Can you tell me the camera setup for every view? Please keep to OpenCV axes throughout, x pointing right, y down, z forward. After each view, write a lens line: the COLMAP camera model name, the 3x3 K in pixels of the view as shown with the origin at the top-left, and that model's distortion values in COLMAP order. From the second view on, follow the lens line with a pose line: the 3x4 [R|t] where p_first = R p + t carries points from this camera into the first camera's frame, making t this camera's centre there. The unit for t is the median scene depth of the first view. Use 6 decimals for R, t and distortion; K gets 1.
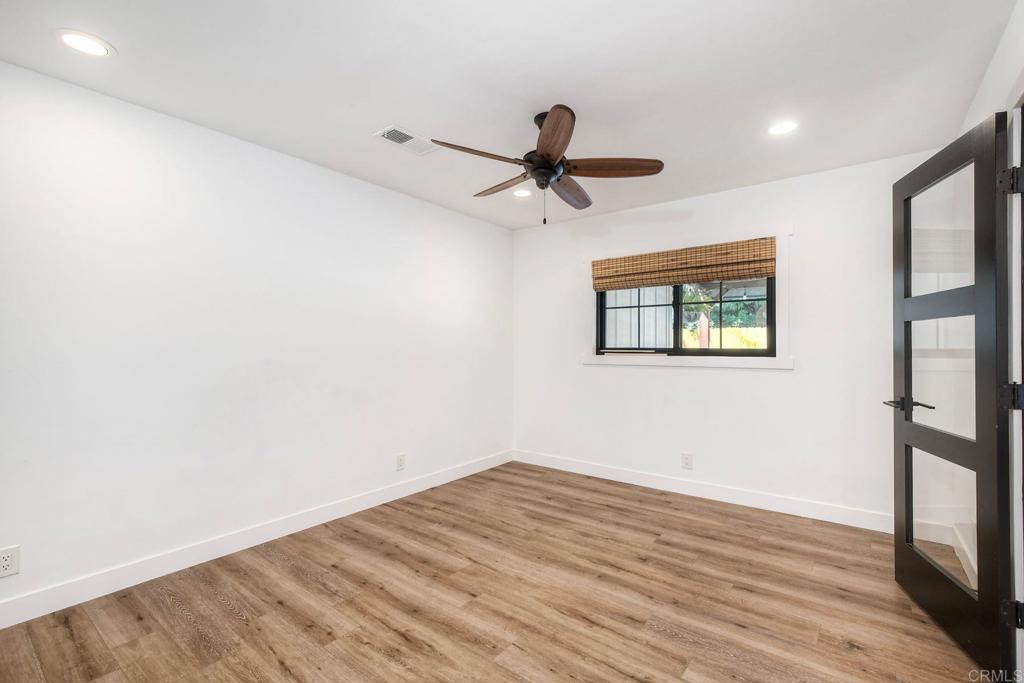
lens RADIAL K [[457.6, 0, 510.5], [0, 457.6, 343.6], [0, 0, 1]] dist [0.000326, 0.001748]
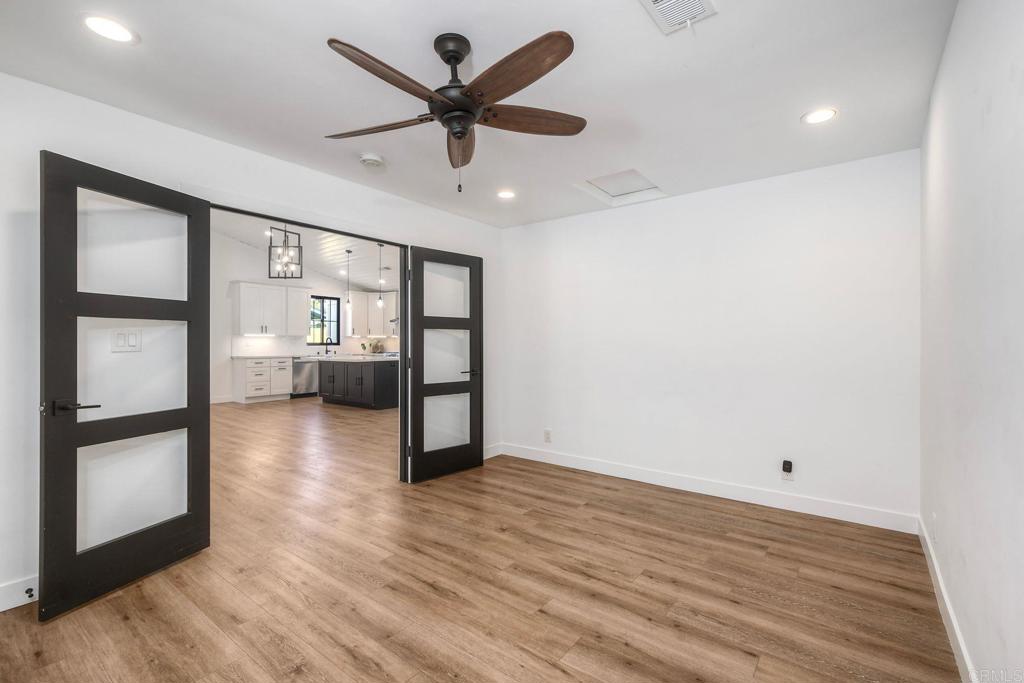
lens RADIAL K [[457.6, 0, 512.2], [0, 457.6, 342.0], [0, 0, 1]] dist [0.000326, 0.001748]
pose [[-0.999955, 0.000741, -0.009436, -0.011956], [0.000803, 0.999978, -0.006604, 0.011385], [0.009431, -0.006611, -0.999934, 2.053830]]
